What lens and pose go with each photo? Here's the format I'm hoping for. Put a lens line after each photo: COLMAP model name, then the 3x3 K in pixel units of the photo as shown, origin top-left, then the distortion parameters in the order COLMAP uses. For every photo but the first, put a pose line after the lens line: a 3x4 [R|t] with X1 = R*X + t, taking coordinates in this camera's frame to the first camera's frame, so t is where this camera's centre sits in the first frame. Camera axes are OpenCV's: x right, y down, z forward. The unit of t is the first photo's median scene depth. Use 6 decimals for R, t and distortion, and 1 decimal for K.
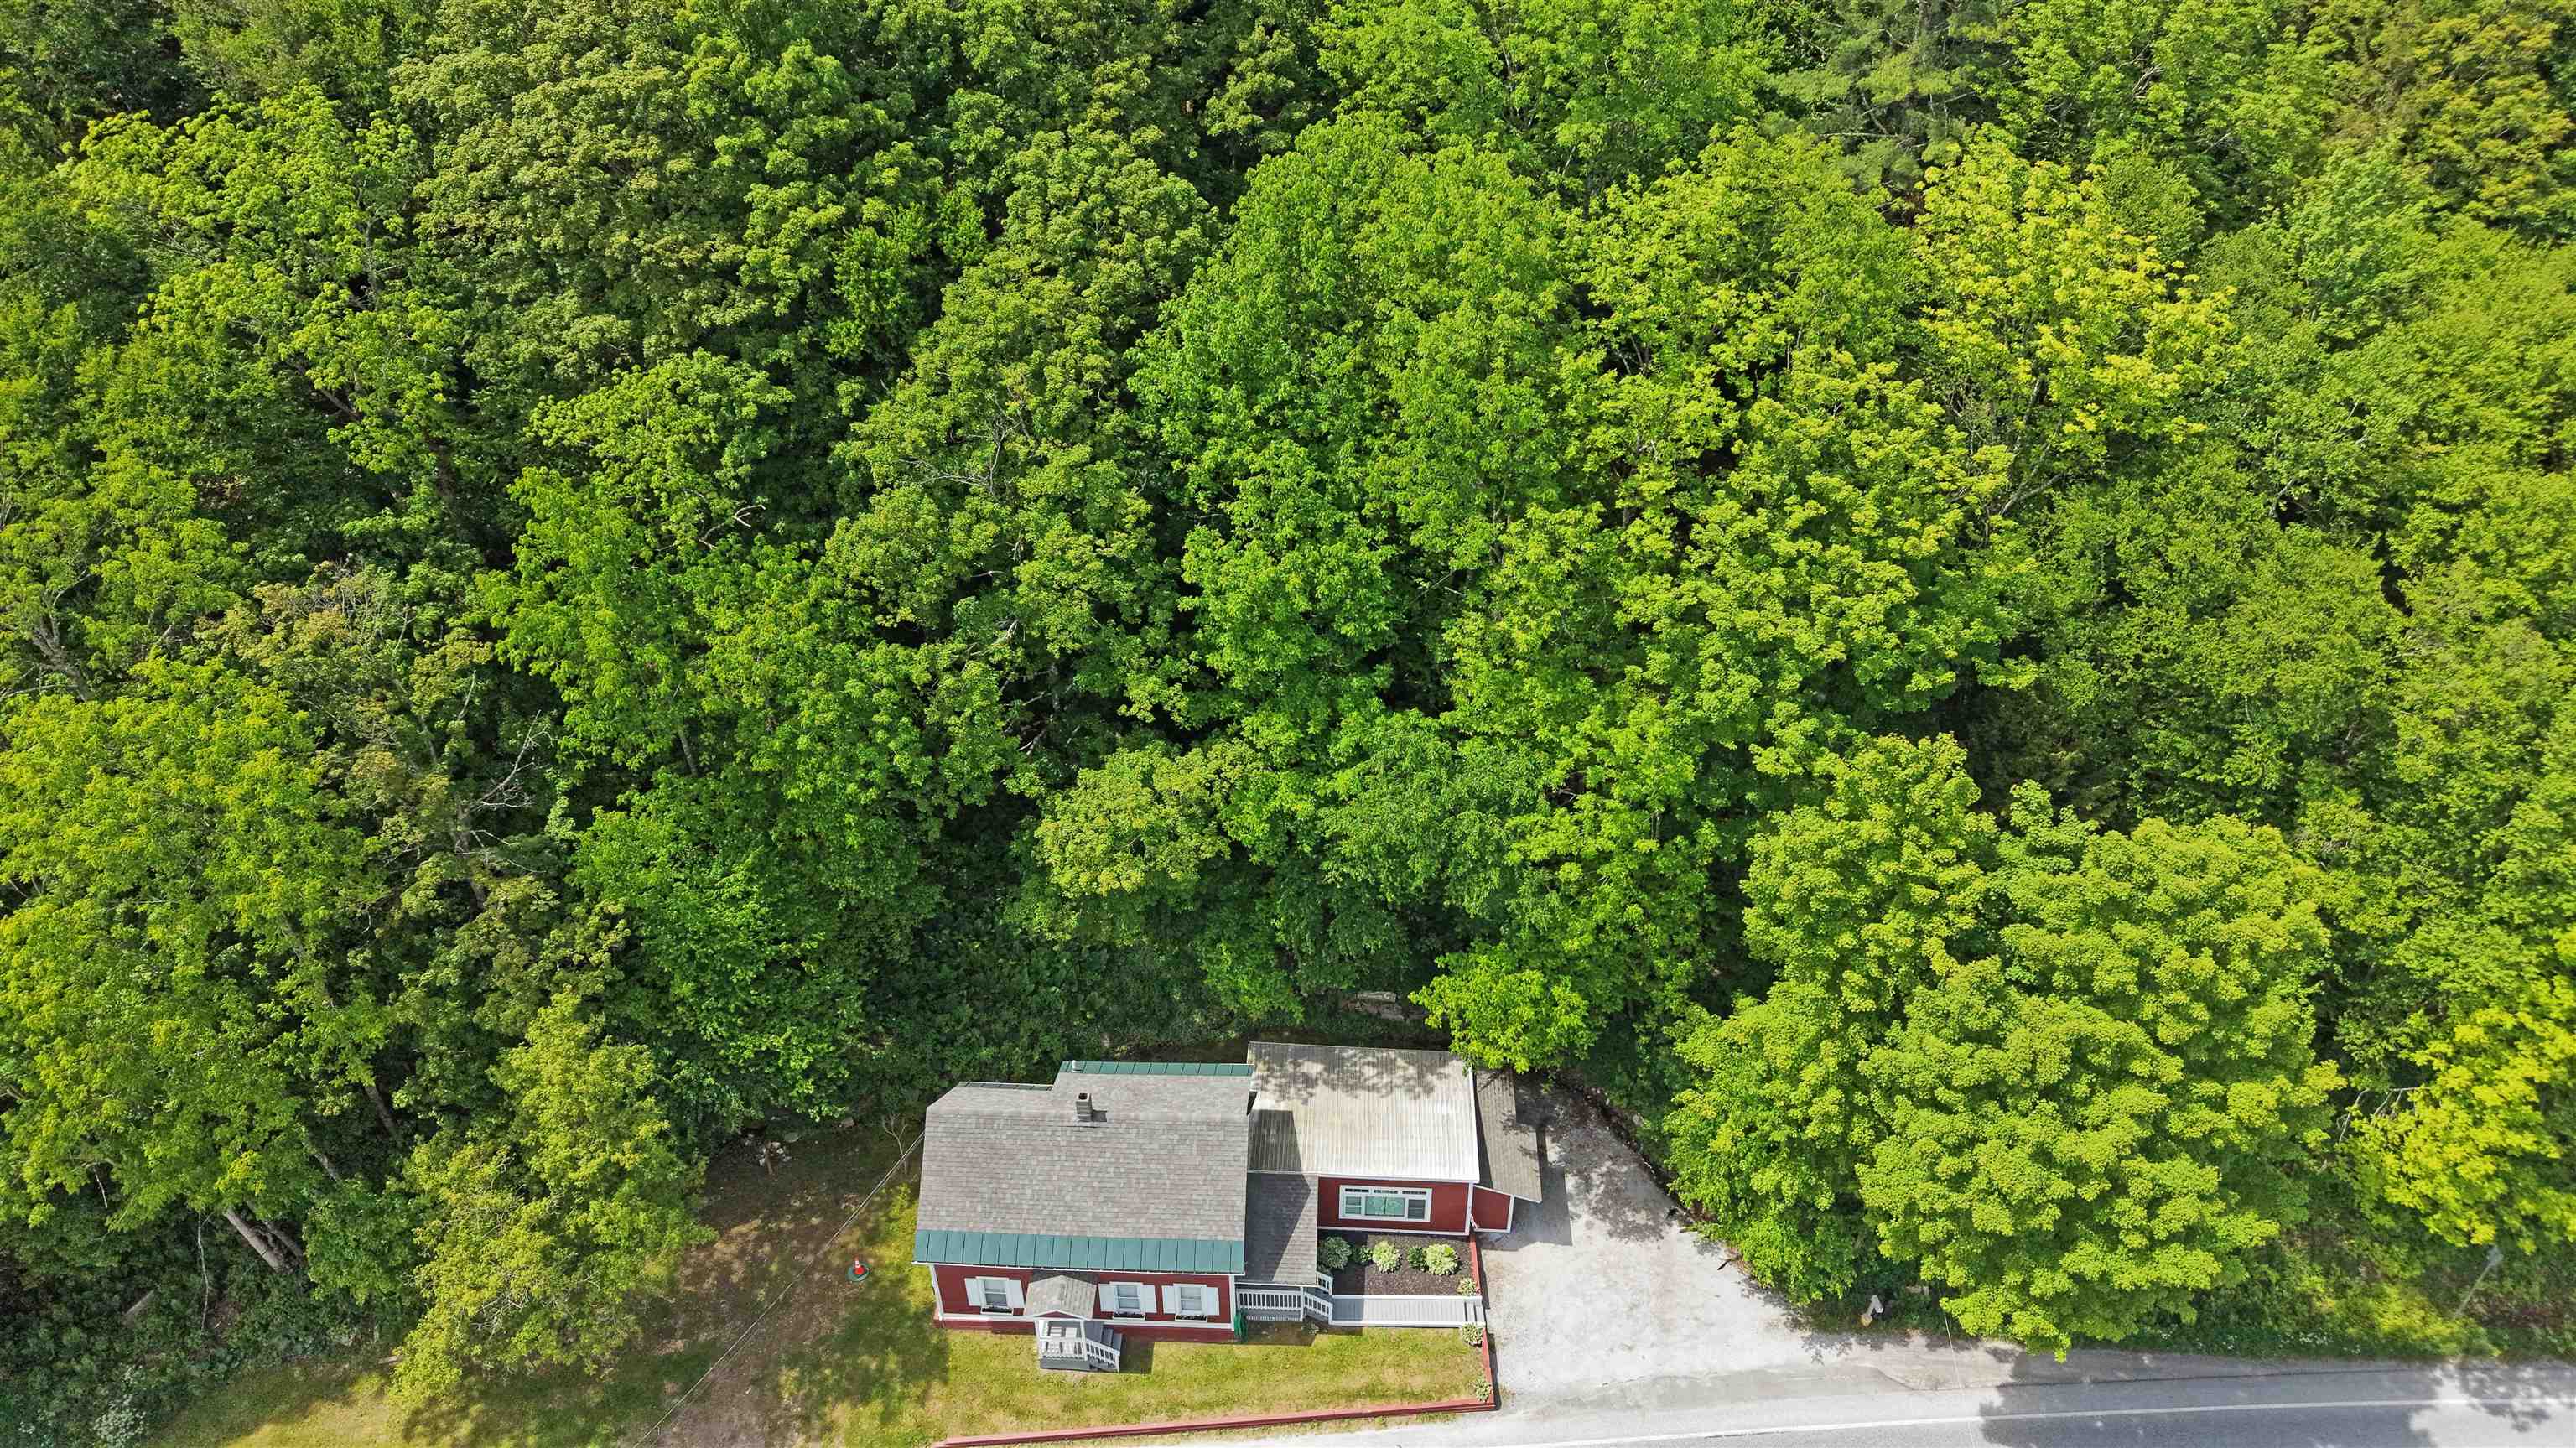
lens RADIAL K [[1724.8, 0, 1301.7], [0, 1724.8, 716.3], [0, 0, 1]] dist [0.007905, -0.007064]
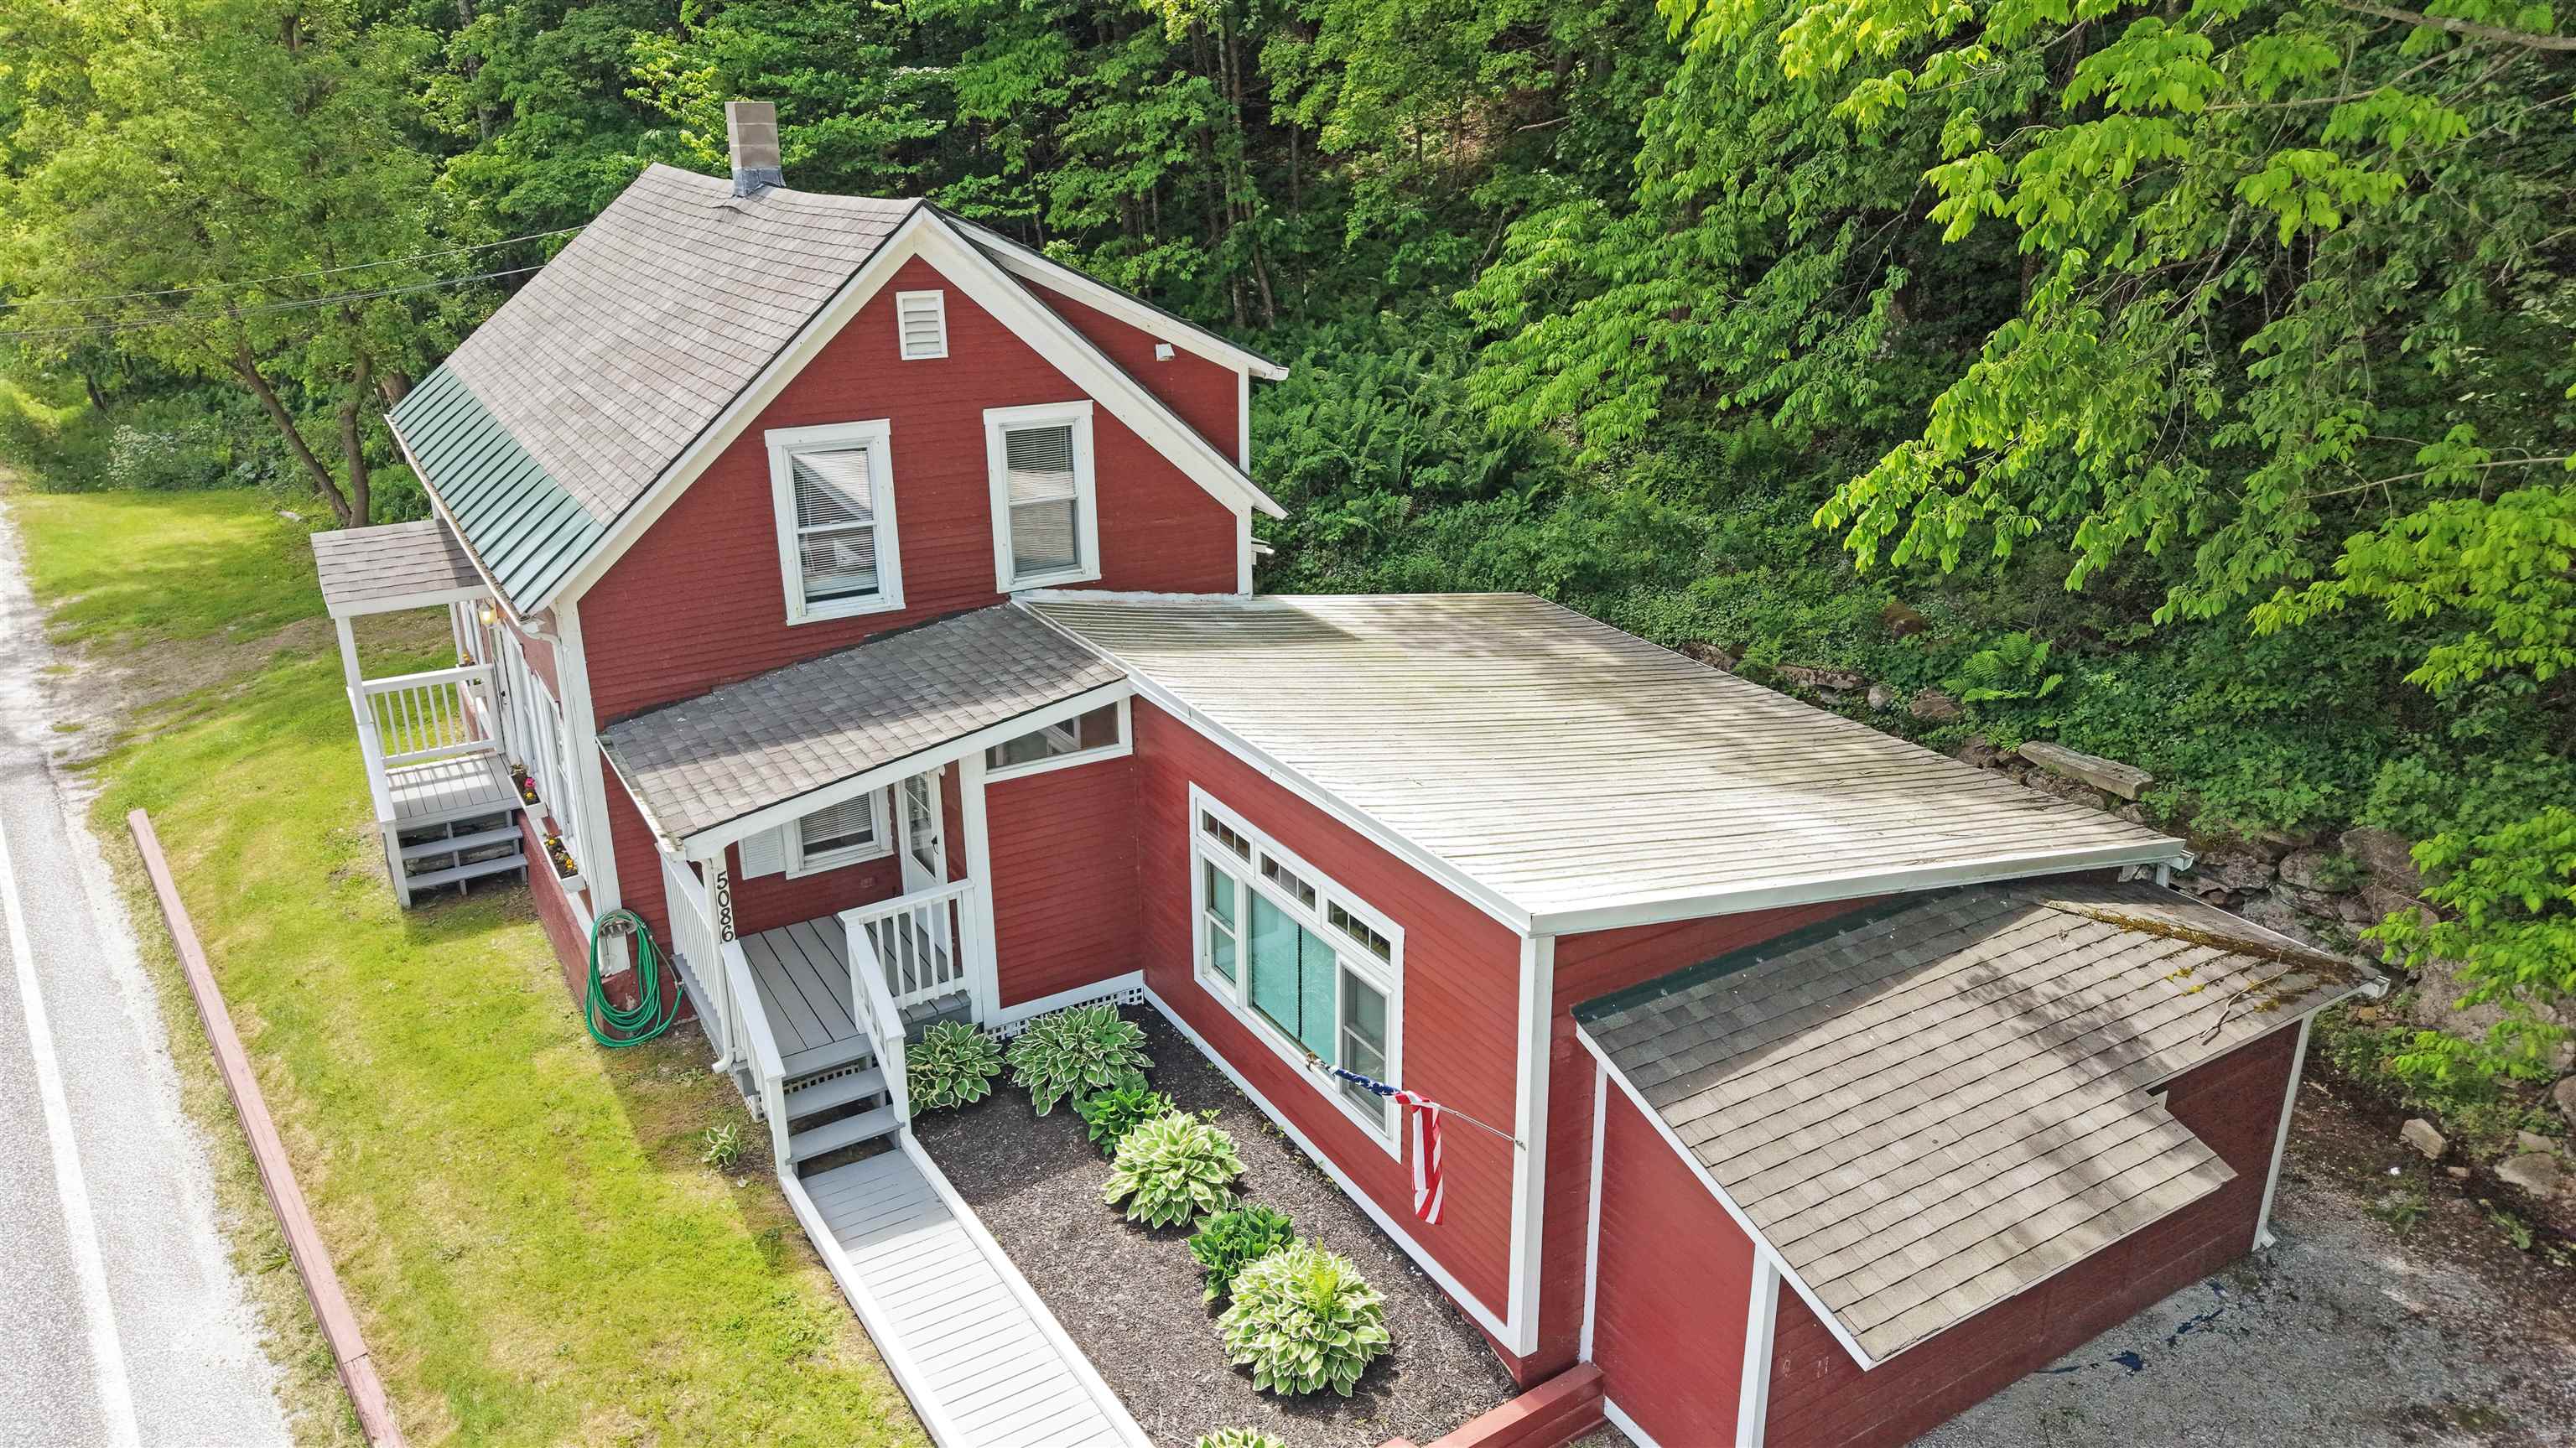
lens RADIAL K [[1724.8, 0, 1281.1], [0, 1724.8, 717.4], [0, 0, 1]] dist [0.007905, -0.007064]
pose [[0.538612, 0.265502, -0.799628, 0.224585], [-0.503085, 0.862644, -0.052441, 0.276162], [0.675872, 0.430527, 0.598201, 0.880289]]
